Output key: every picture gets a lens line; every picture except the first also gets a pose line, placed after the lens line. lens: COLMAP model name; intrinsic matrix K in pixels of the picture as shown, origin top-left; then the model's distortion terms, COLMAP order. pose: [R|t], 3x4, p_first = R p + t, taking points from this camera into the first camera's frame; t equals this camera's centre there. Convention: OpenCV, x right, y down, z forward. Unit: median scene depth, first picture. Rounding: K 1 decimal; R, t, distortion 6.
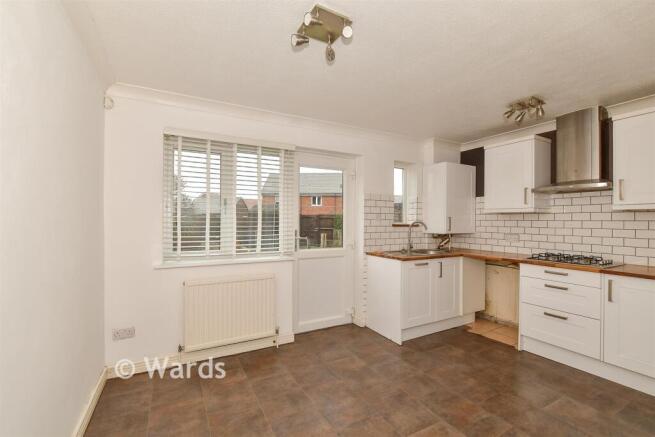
lens RADIAL K [[286.6, 0, 325.5], [0, 286.6, 219.4], [0, 0, 1]] dist [-0.002731, 0.000259]
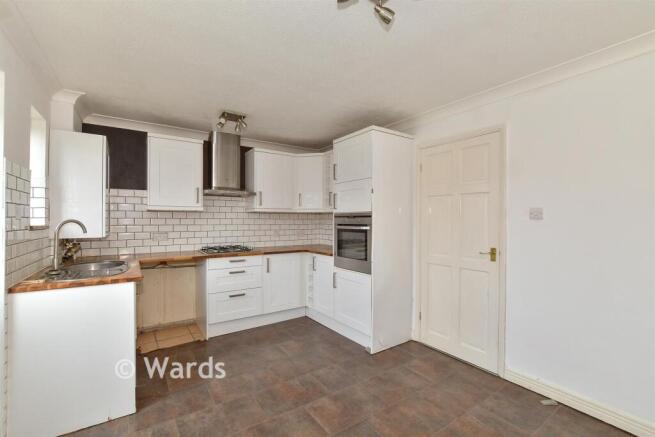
lens RADIAL K [[286.6, 0, 324.6], [0, 286.6, 220.5], [0, 0, 1]] dist [-0.002731, 0.000259]
pose [[-0.083040, -0.007959, 0.996514, -0.439765], [-0.007302, 0.999946, 0.007378, -0.000515], [-0.996519, -0.006664, -0.083094, 0.678472]]
